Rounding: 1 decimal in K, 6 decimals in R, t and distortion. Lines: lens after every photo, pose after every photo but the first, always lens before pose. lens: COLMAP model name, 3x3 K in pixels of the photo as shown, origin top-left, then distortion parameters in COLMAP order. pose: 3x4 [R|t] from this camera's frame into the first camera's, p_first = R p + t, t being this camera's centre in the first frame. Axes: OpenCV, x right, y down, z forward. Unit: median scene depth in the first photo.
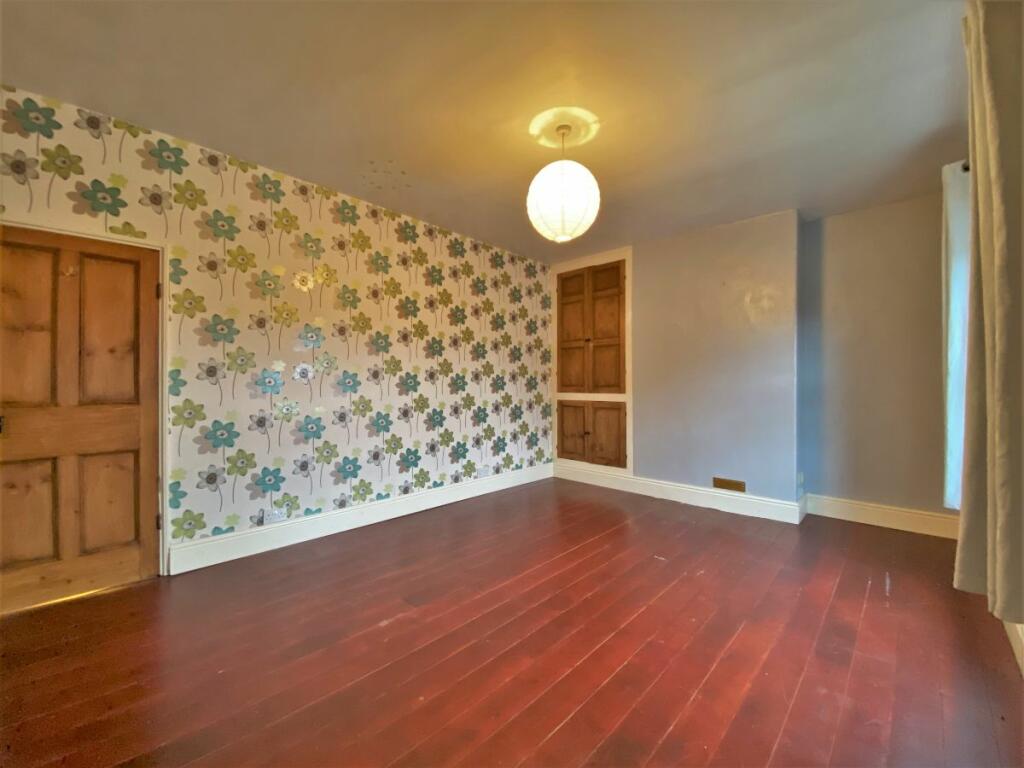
lens RADIAL K [[417.3, 0, 512.1], [0, 417.3, 382.3], [0, 0, 1]] dist [0.014127, -0.000223]
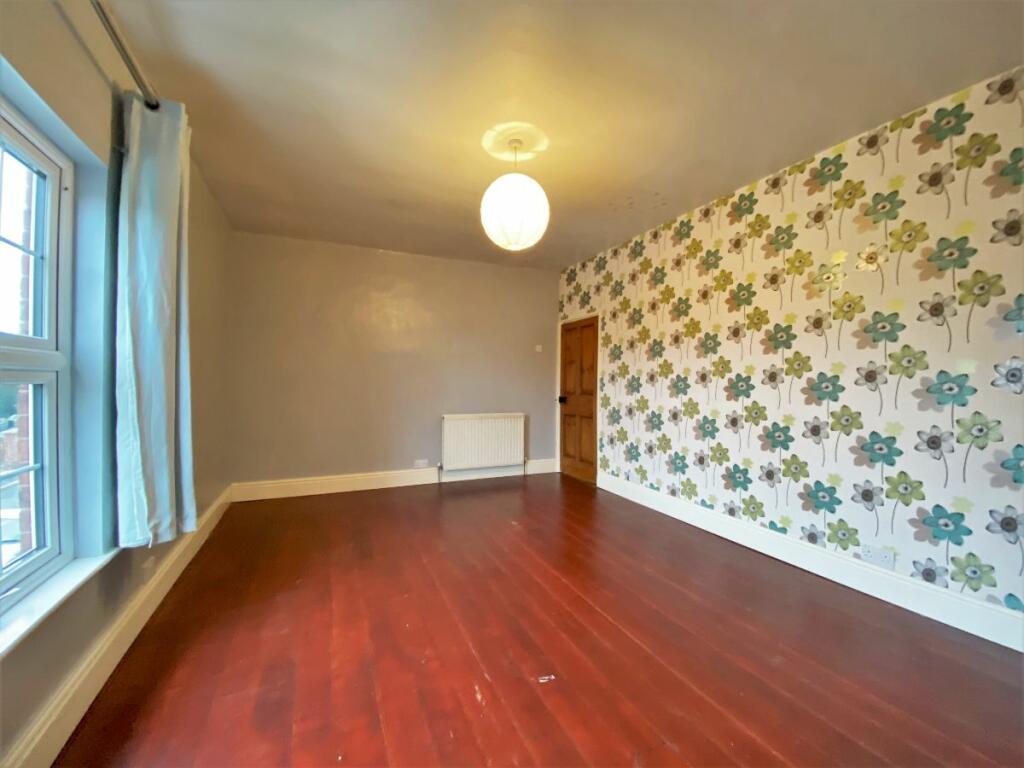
lens RADIAL K [[417.3, 0, 512.9], [0, 417.3, 383.4], [0, 0, 1]] dist [0.014127, -0.000223]
pose [[-0.378480, -0.005783, -0.925591, 0.792141], [-0.014098, 0.999901, -0.000482, 0.002658], [0.925502, 0.012867, -0.378524, 1.010748]]
